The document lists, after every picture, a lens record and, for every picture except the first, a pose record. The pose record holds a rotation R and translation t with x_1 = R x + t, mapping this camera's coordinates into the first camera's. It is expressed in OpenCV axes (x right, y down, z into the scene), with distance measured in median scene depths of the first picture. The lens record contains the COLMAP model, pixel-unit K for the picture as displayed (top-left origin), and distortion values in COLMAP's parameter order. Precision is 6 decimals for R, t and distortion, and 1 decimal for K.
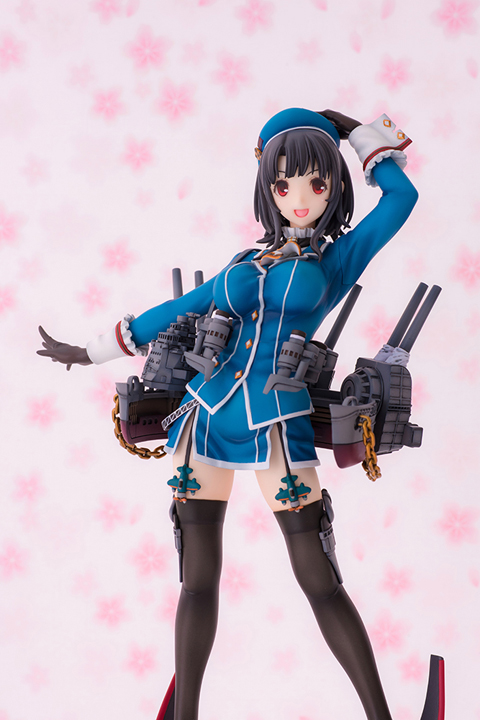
lens RADIAL K [[1560.1, 0, 240.0], [0, 1560.1, 360.0], [0, 0, 1]] dist [0.097322, 0.114963]
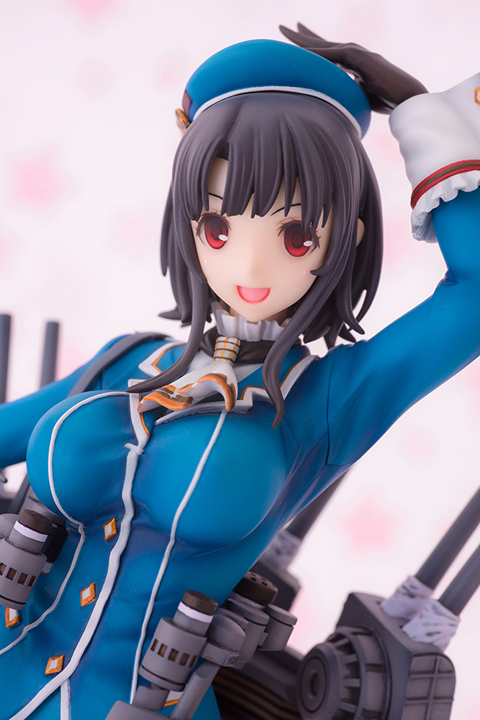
lens RADIAL K [[1775.8, 0, 240.0], [0, 1775.8, 360.0], [0, 0, 1]] dist [0.111955, 0.658919]
pose [[0.991727, 0.125233, -0.028177, 0.052320], [-0.118681, 0.978192, 0.170459, -0.160511], [0.048909, -0.165705, 0.984962, 0.518054]]
